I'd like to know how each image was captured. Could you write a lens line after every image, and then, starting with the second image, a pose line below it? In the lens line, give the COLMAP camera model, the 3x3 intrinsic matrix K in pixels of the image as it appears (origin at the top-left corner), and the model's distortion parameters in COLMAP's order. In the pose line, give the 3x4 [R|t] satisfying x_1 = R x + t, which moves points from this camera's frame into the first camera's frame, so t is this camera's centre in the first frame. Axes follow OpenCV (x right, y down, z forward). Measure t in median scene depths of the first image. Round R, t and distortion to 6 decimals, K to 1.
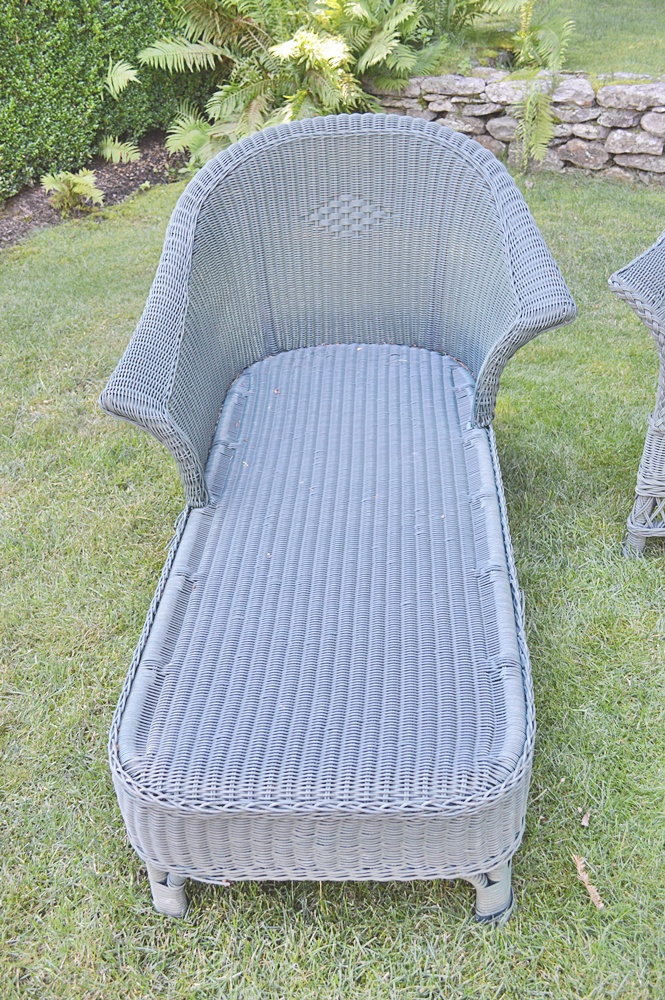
lens RADIAL K [[939.5, 0, 332.5], [0, 939.5, 500.0], [0, 0, 1]] dist [0.002353, 0.001364]
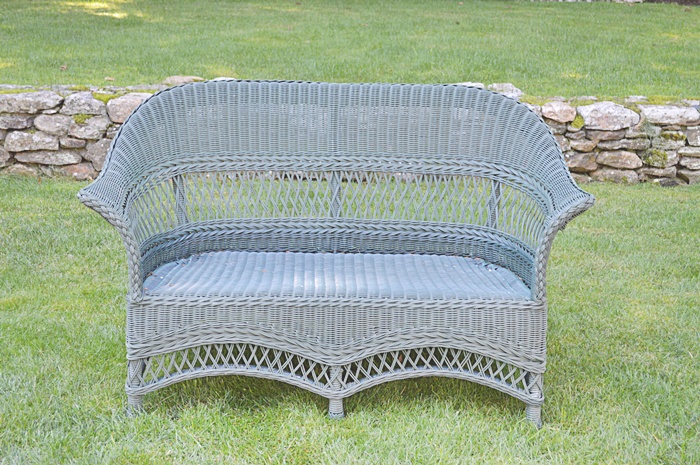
lens RADIAL K [[1087.7, 0, 350.0], [0, 1087.7, 232.5], [0, 0, 1]] dist [0.008417, -0.013763]
pose [[0.818095, -0.094023, 0.567345, -0.103282], [0.264011, 0.937843, -0.225273, 0.101390], [-0.510899, 0.334080, 0.792068, -0.153935]]
